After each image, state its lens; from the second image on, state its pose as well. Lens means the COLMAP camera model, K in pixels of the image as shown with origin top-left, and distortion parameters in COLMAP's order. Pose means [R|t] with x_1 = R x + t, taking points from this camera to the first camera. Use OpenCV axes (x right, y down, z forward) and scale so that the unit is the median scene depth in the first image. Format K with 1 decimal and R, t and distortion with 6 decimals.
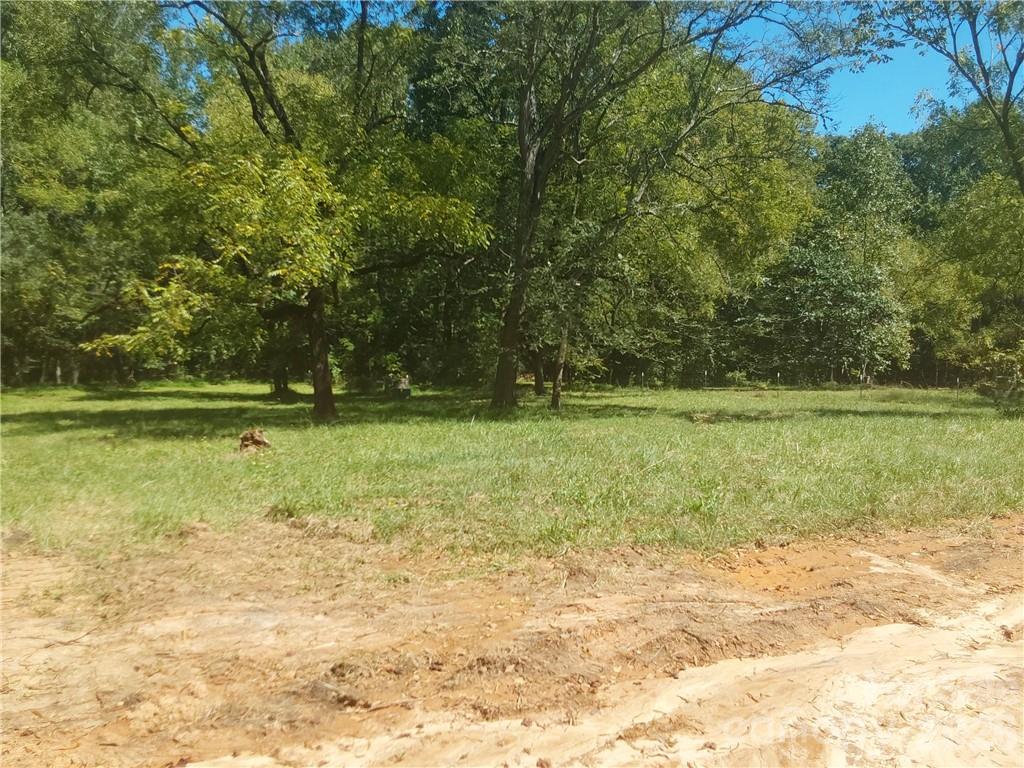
lens RADIAL K [[800.2, 0, 512.0], [0, 800.2, 384.0], [0, 0, 1]] dist [0.036012, -0.084043]
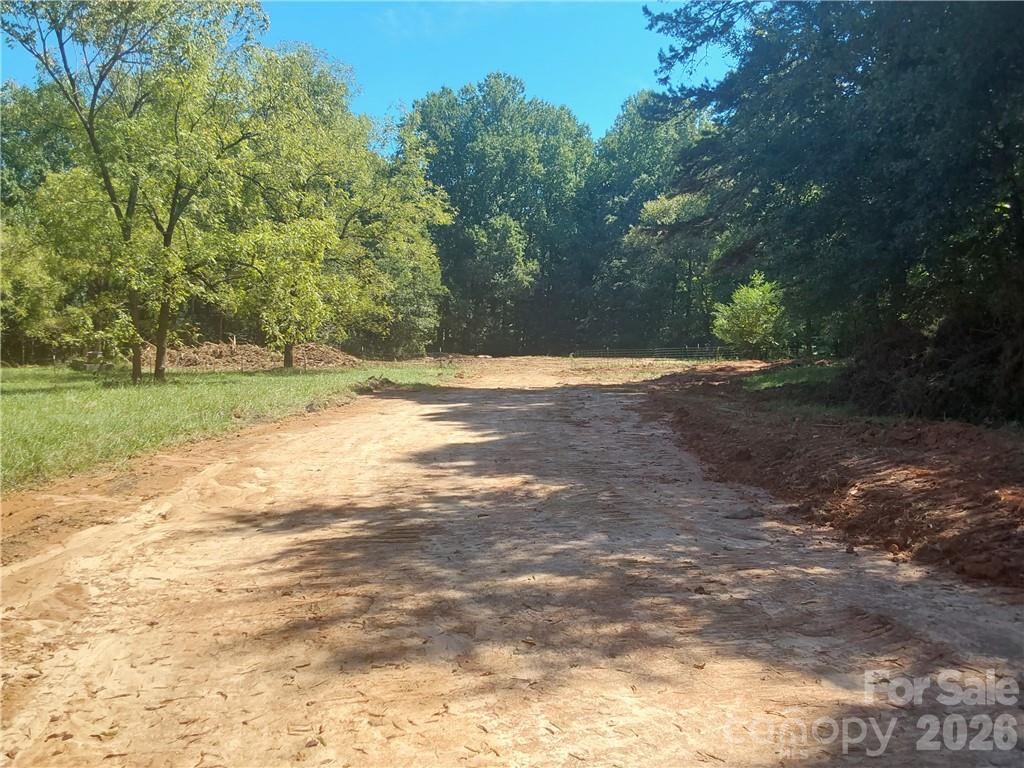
lens RADIAL K [[800.2, 0, 512.0], [0, 800.2, 384.0], [0, 0, 1]] dist [0.036012, -0.084043]
pose [[0.506392, -0.073314, 0.859181, -0.088395], [0.047927, 0.997232, 0.056846, -0.001140], [-0.860971, 0.012391, 0.508504, -0.094696]]
